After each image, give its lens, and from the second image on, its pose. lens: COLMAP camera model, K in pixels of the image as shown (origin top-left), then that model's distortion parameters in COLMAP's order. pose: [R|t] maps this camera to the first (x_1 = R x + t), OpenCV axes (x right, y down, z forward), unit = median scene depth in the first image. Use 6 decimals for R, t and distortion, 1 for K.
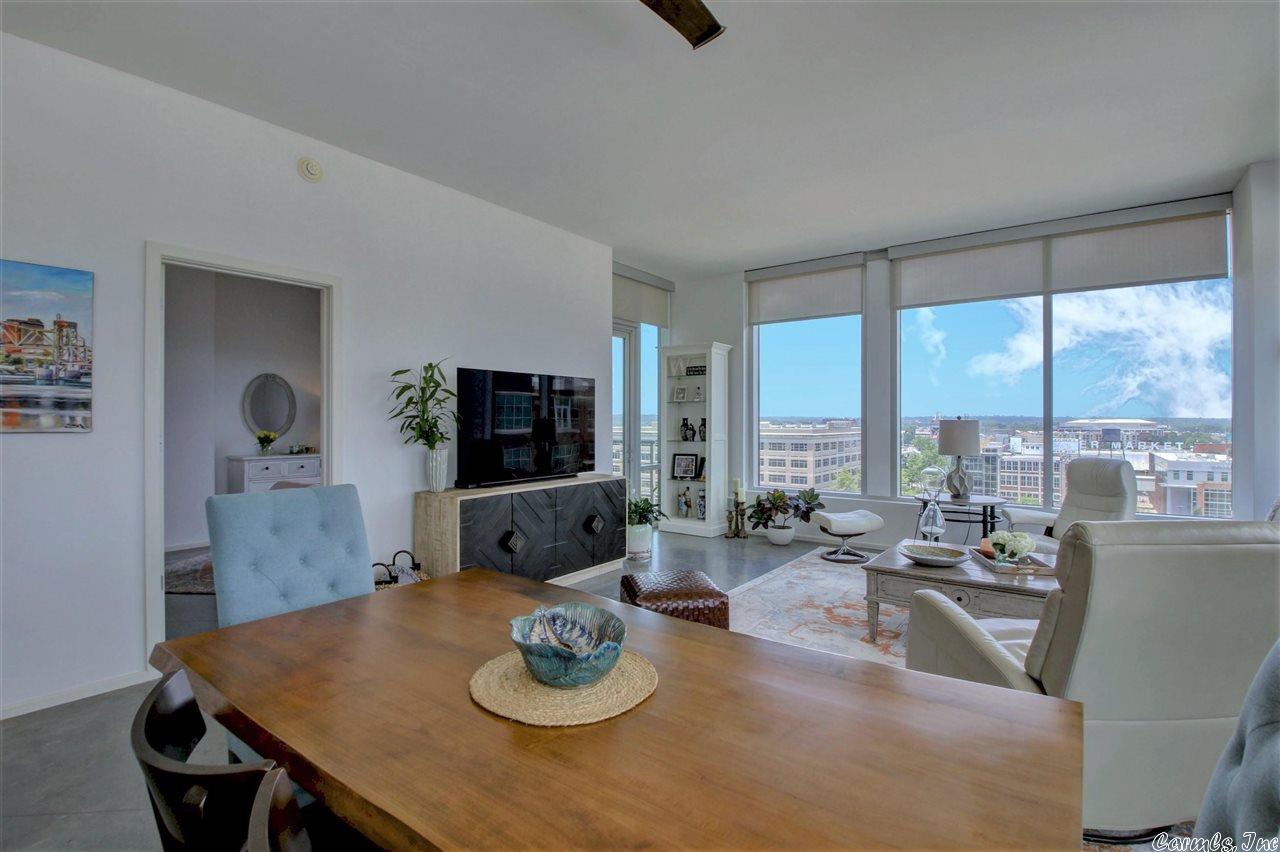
lens RADIAL K [[589.1, 0, 636.7], [0, 589.1, 421.2], [0, 0, 1]] dist [0.007138, -0.020578]
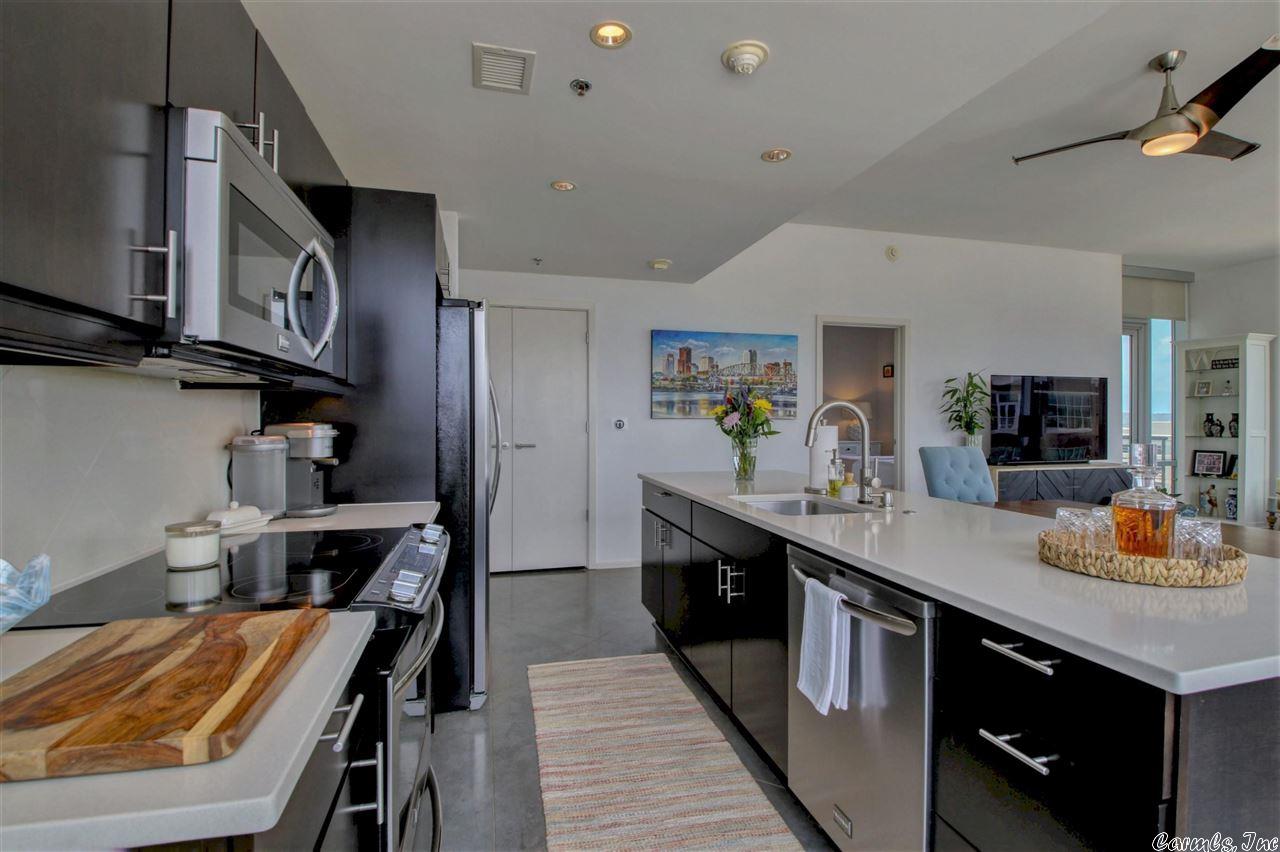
lens RADIAL K [[589.1, 0, 636.7], [0, 589.1, 421.2], [0, 0, 1]] dist [0.007138, -0.020578]
pose [[0.780362, 0.002503, -0.625323, -0.057411], [-0.003023, 0.999995, 0.000231, 0.010894], [0.625321, 0.001710, 0.780366, -0.347852]]
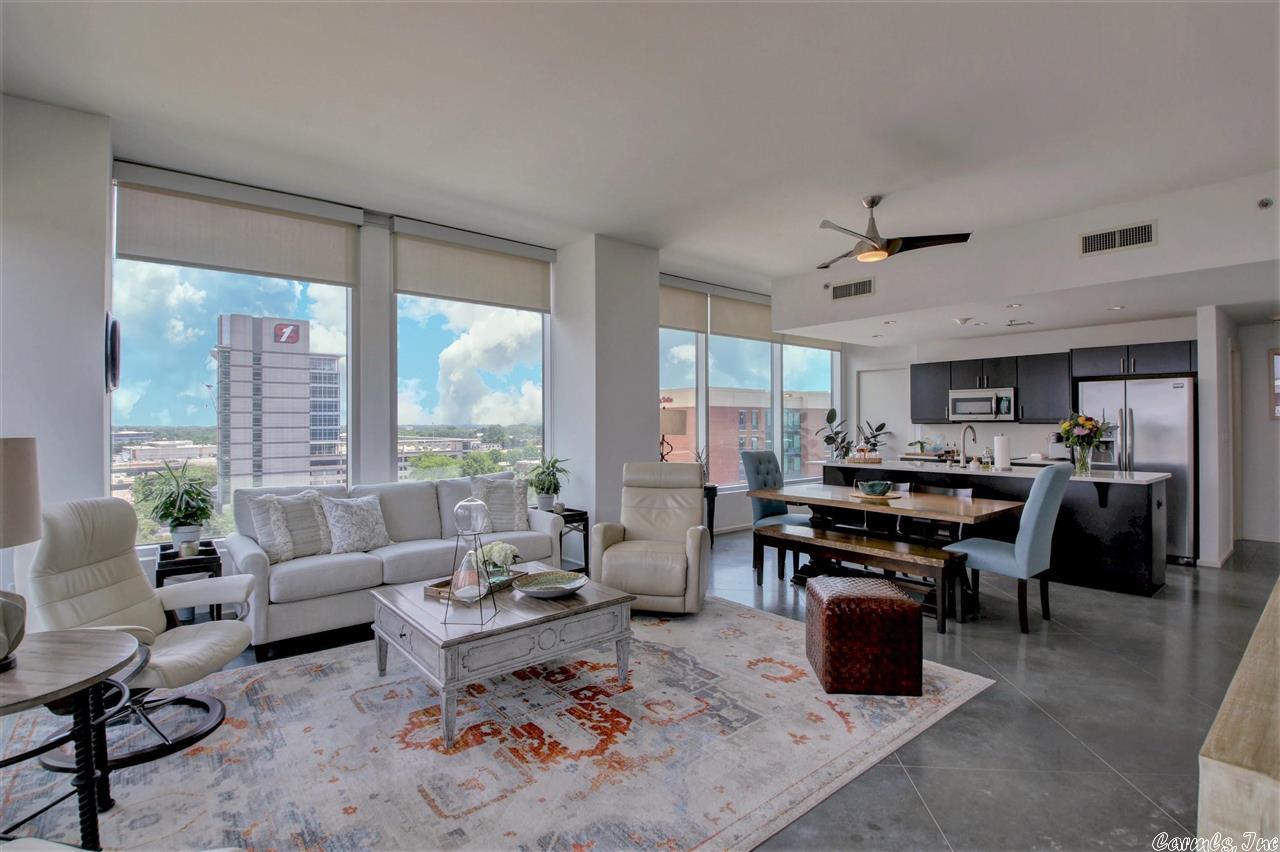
lens RADIAL K [[590.3, 0, 641.1], [0, 590.3, 418.3], [0, 0, 1]] dist [-0.003678, -0.000595]
pose [[-0.971003, 0.004262, 0.239029, 0.084110], [0.003300, 0.999985, -0.004423, -0.009310], [-0.239044, -0.003506, -0.971002, 0.960561]]
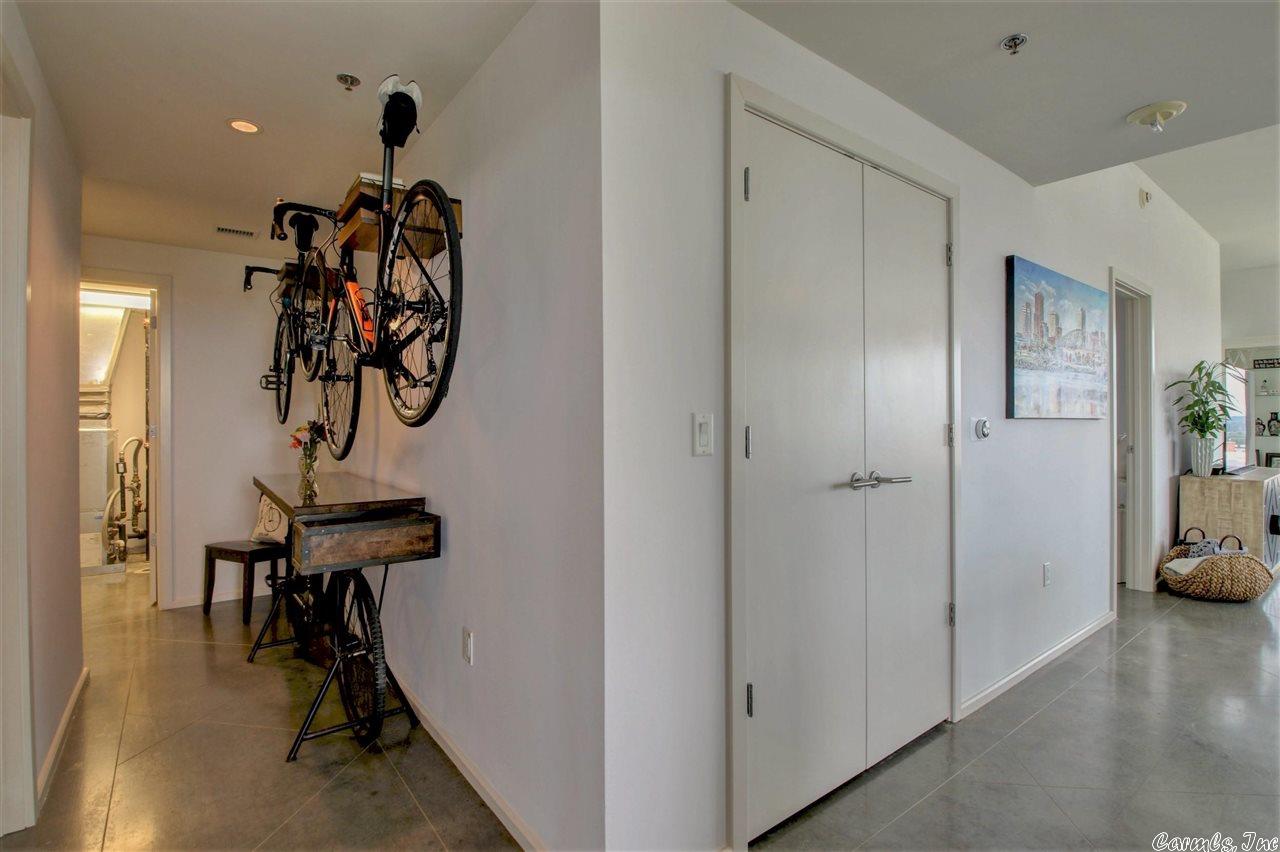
lens RADIAL K [[597.3, 0, 639.9], [0, 597.3, 423.4], [0, 0, 1]] dist [0.010459, -0.018745]
pose [[0.961261, -0.003845, -0.275612, -0.644491], [0.003501, 0.999992, -0.001740, 0.011390], [0.275617, 0.000708, 0.961267, -0.219049]]
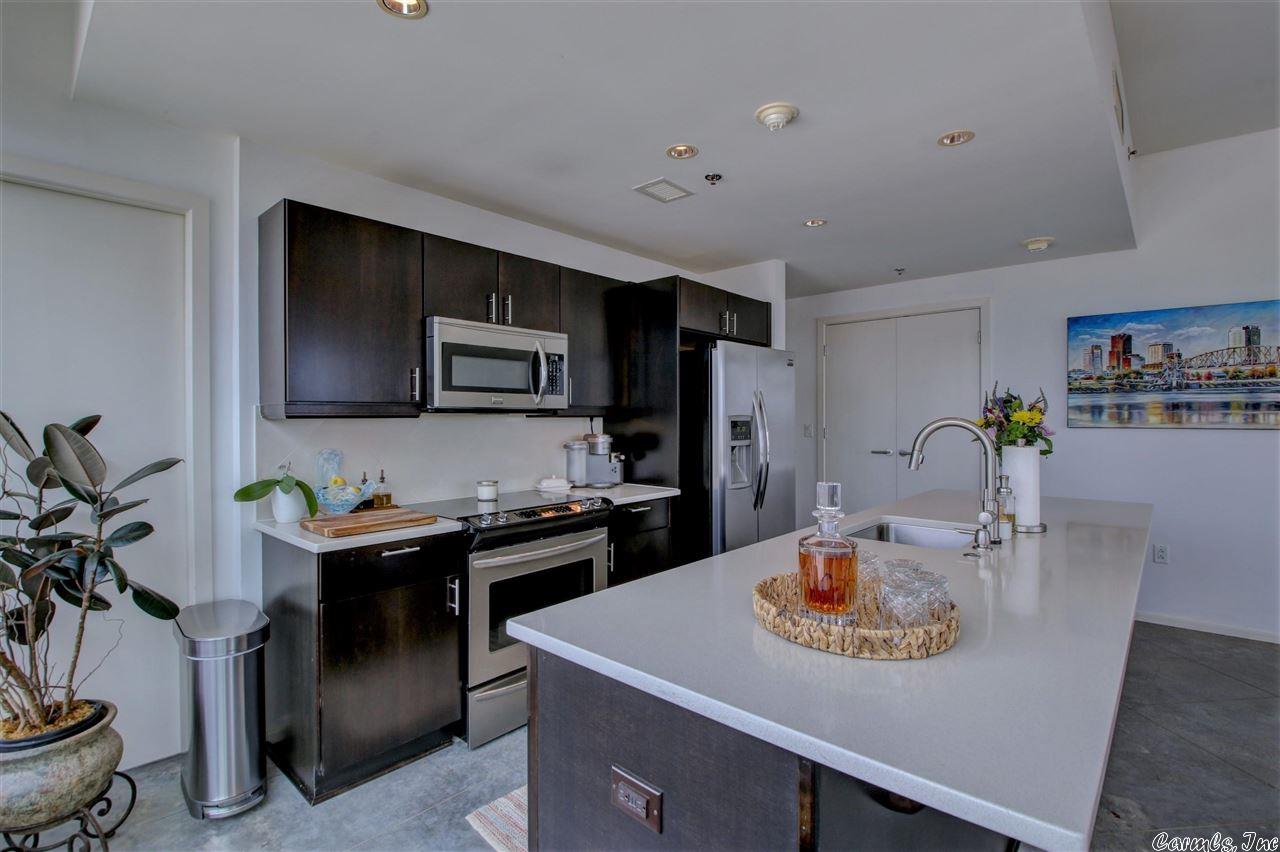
lens RADIAL K [[594.9, 0, 639.3], [0, 594.9, 420.8], [0, 0, 1]] dist [0.023522, -0.038982]
pose [[-0.092788, 0.003370, -0.995680, 0.145597], [-0.001957, 0.999992, 0.003567, -0.001033], [0.995684, 0.002280, -0.092781, -0.125548]]
